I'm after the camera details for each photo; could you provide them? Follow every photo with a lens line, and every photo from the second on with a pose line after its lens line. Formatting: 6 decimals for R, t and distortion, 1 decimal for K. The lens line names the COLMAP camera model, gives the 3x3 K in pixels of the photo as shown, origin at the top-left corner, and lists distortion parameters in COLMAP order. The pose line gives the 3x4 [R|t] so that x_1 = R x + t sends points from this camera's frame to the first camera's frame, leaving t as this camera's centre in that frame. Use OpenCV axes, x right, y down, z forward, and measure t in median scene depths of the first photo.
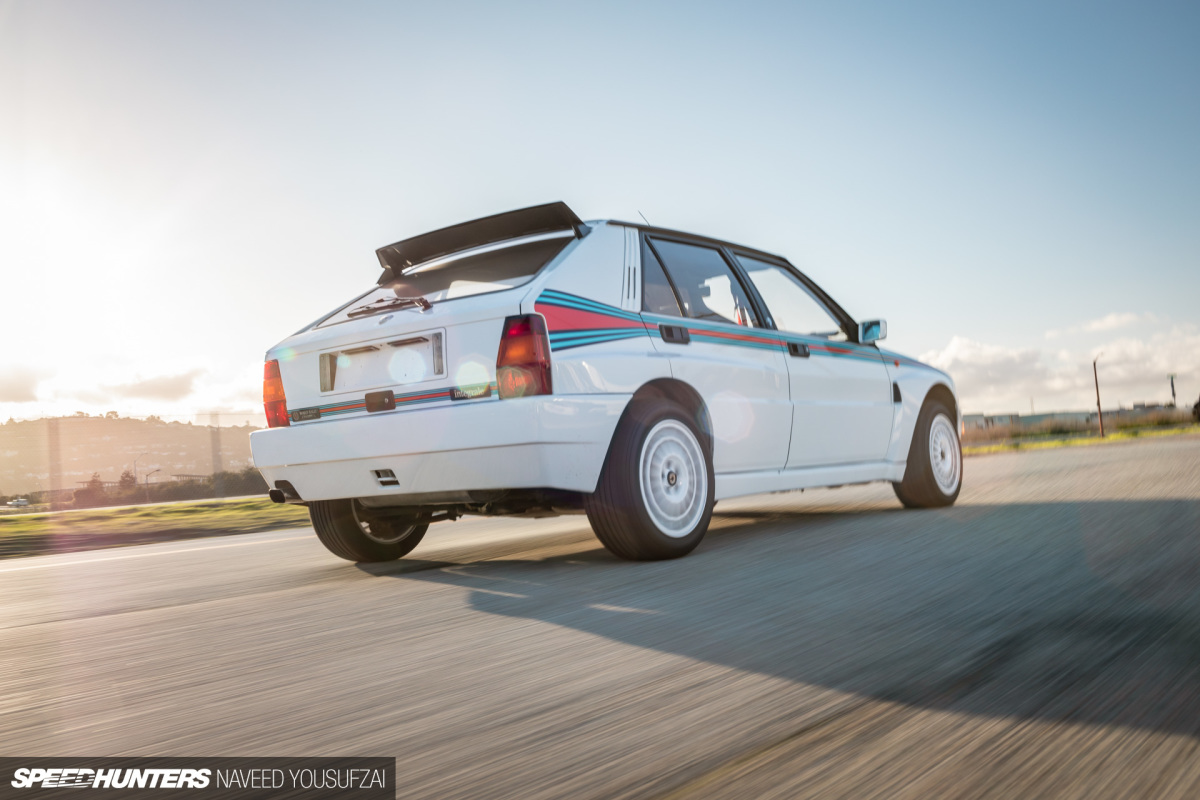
lens RADIAL K [[1016.1, 0, 600.5], [0, 1016.1, 423.5], [0, 0, 1]] dist [-0.003435, -0.001031]
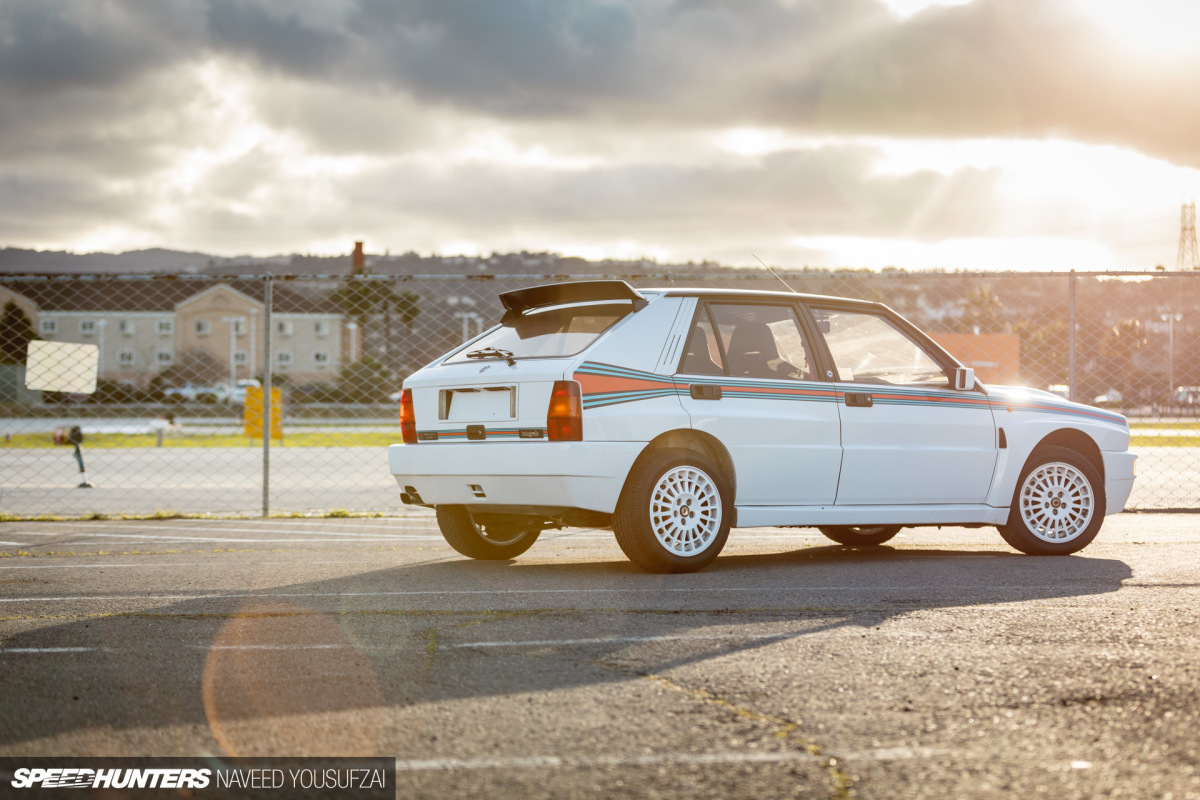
lens RADIAL K [[2449.3, 0, 600.0], [0, 2449.3, 400.0], [0, 0, 1]] dist [0.012407, 0.027541]
pose [[0.946472, 0.061503, -0.316872, 0.898781], [-0.051397, 0.997870, 0.040160, -0.191661], [0.318667, -0.021724, 0.947618, -1.868786]]
